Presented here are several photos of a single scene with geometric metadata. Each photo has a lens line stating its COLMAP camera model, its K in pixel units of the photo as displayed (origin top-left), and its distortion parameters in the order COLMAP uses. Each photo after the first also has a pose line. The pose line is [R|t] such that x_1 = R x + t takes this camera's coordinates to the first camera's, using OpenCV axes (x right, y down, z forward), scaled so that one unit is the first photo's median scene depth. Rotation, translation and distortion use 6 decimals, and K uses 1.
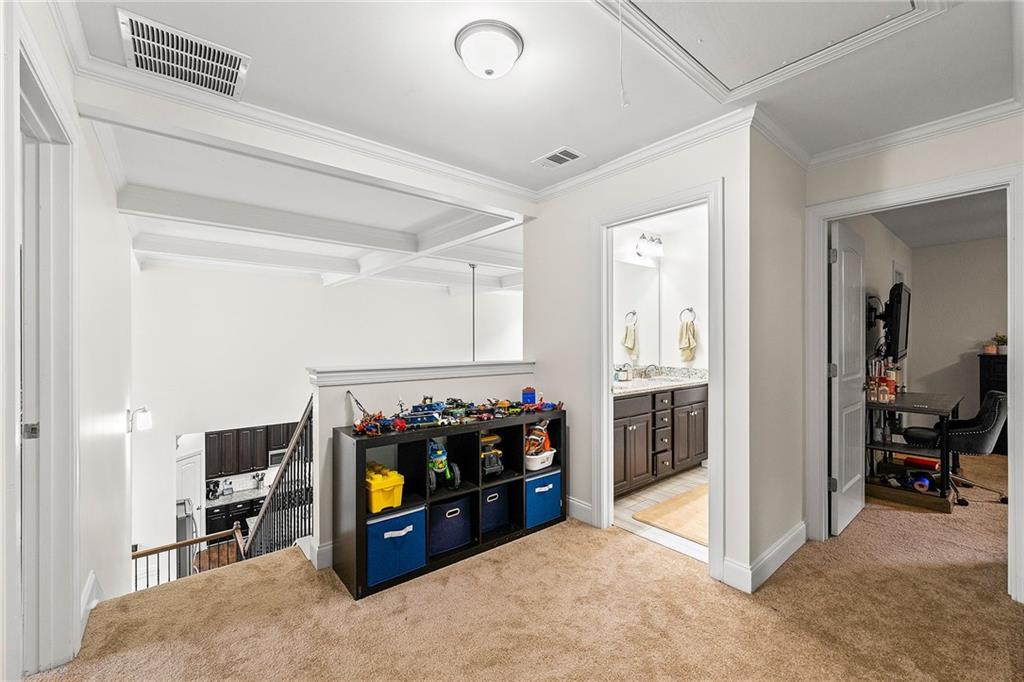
lens RADIAL K [[415.3, 0, 512.8], [0, 415.3, 341.1], [0, 0, 1]] dist [-0.000148, -0.000803]
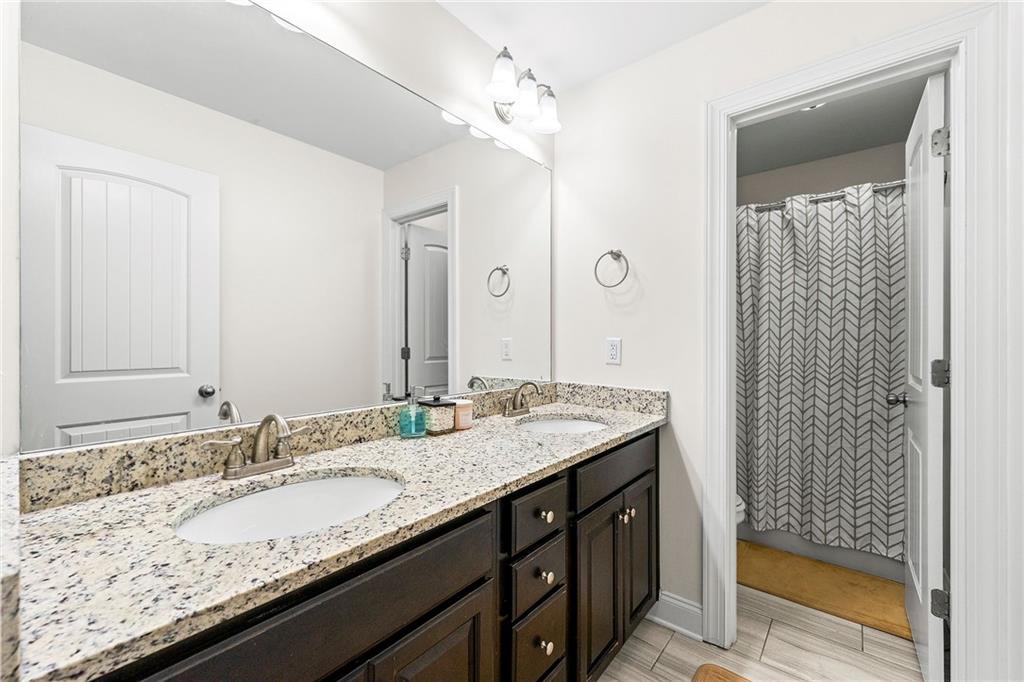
lens RADIAL K [[415.3, 0, 513.4], [0, 415.3, 340.1], [0, 0, 1]] dist [-0.000148, -0.000803]
pose [[0.981861, 0.003956, 0.189562, 0.331572], [-0.004173, 0.999991, 0.000743, 0.020662], [-0.189557, -0.001520, 0.981869, 0.822815]]
